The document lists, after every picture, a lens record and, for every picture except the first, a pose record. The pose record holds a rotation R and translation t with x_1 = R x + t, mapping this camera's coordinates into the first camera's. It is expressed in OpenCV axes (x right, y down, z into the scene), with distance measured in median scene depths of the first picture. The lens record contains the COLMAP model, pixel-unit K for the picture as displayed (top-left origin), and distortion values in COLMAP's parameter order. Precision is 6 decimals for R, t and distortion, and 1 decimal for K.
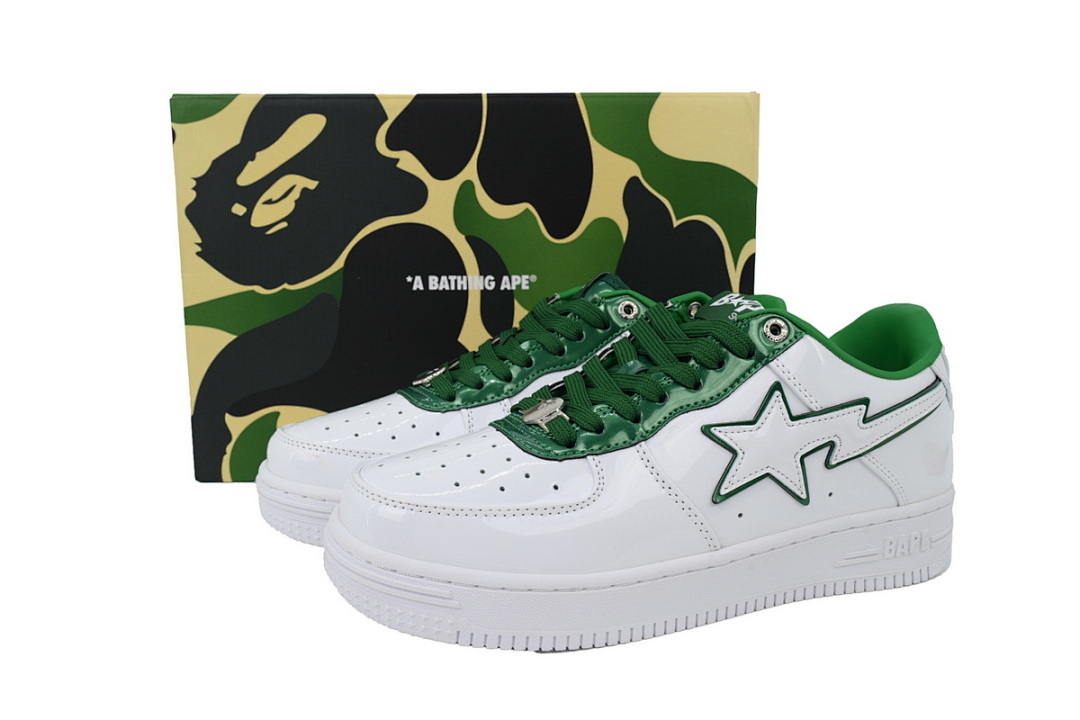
lens RADIAL K [[991.3, 0, 543.2], [0, 991.3, 357.9], [0, 0, 1]] dist [-0.019377, 0.000000]
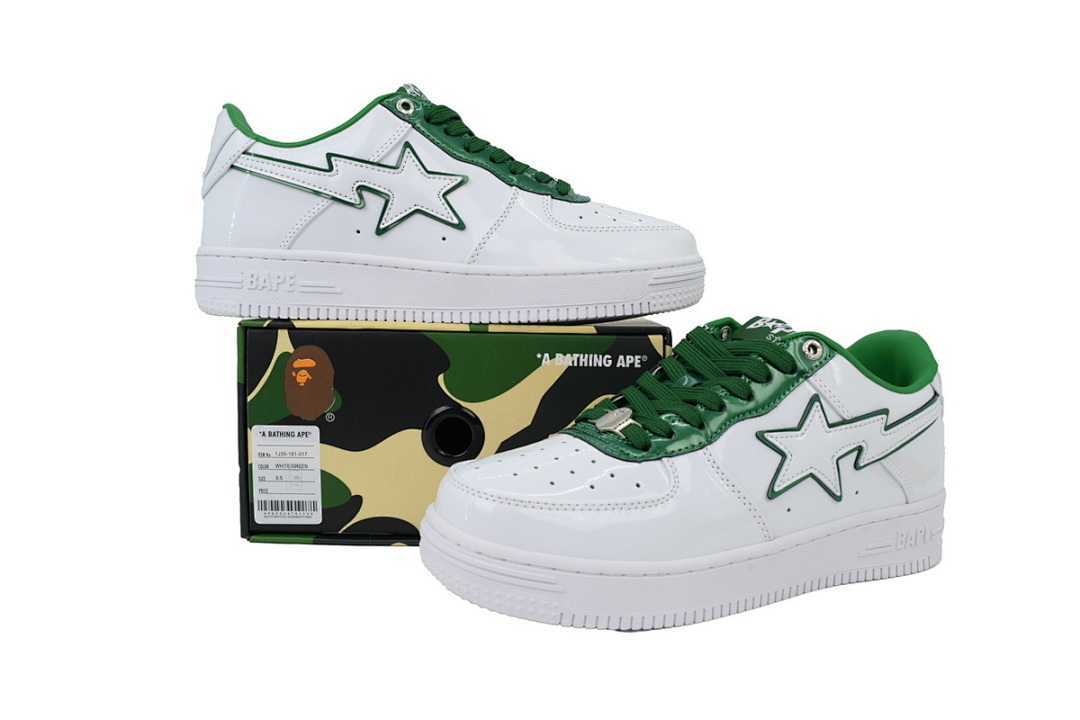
lens RADIAL K [[991.3, 0, 529.7], [0, 991.3, 359.4], [0, 0, 1]] dist [-0.019377, 0.000000]
pose [[0.993633, 0.008214, 0.112364, -0.226718], [-0.004663, 0.999482, -0.031836, 0.022205], [-0.112567, 0.031109, 0.993157, -0.109091]]
